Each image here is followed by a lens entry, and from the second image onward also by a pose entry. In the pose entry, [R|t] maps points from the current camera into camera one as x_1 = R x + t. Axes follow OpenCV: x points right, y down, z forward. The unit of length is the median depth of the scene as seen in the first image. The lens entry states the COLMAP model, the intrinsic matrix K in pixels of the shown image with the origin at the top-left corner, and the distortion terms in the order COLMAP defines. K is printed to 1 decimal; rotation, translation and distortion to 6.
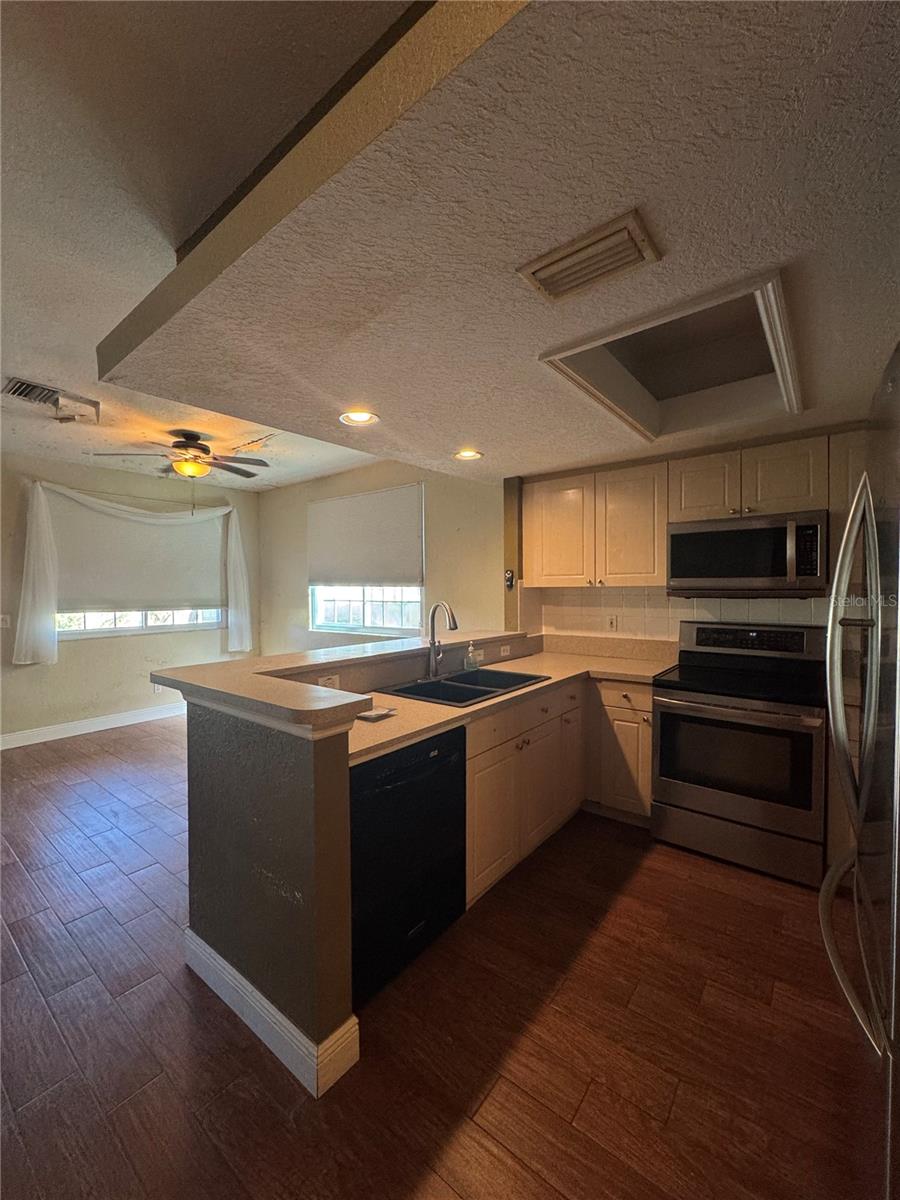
lens RADIAL K [[483.9, 0, 446.4], [0, 483.9, 598.4], [0, 0, 1]] dist [0.000750, 0.000703]
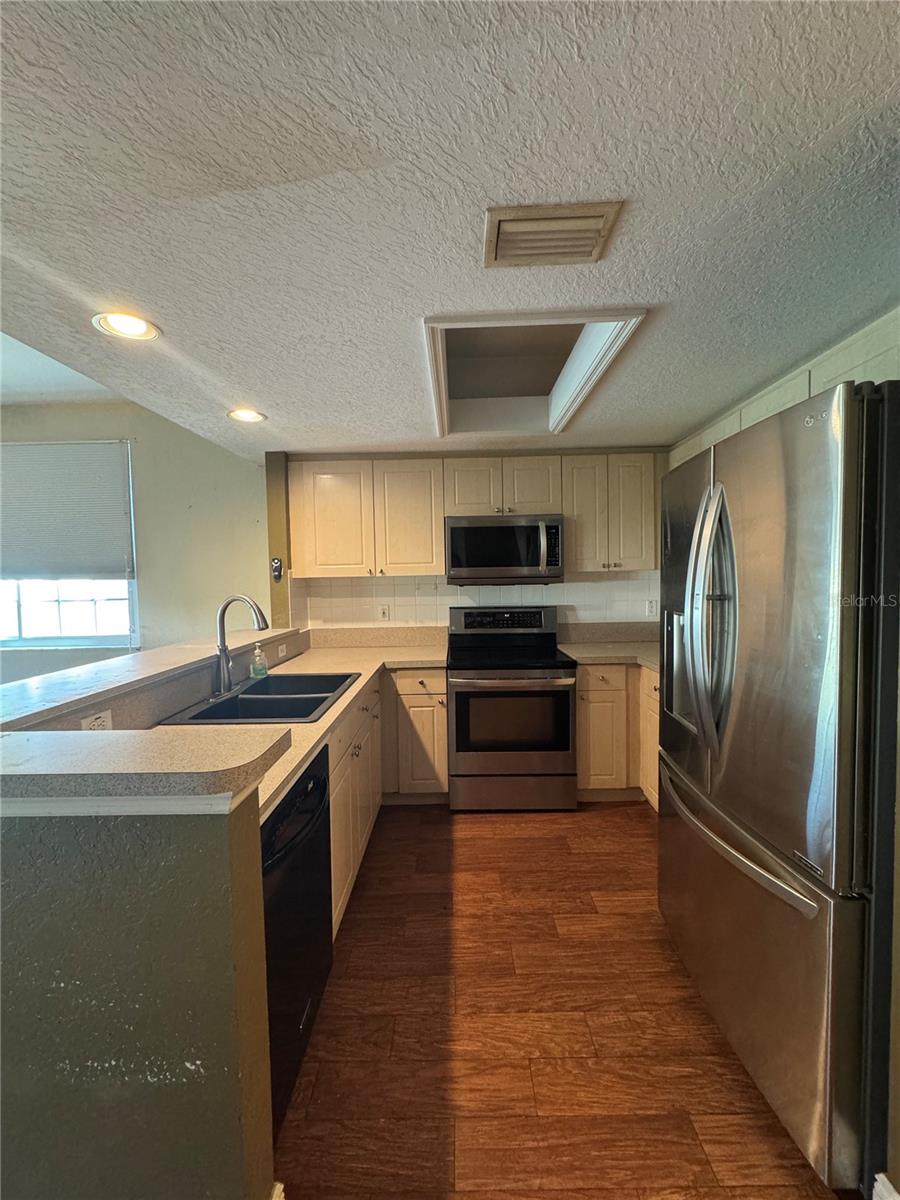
lens RADIAL K [[483.9, 0, 450.8], [0, 483.9, 599.0], [0, 0, 1]] dist [0.000750, 0.000703]
pose [[0.786539, -0.034964, 0.616550, -0.201503], [0.024807, 0.999379, 0.025027, 0.000978], [-0.617042, -0.004390, 0.786918, 0.148970]]
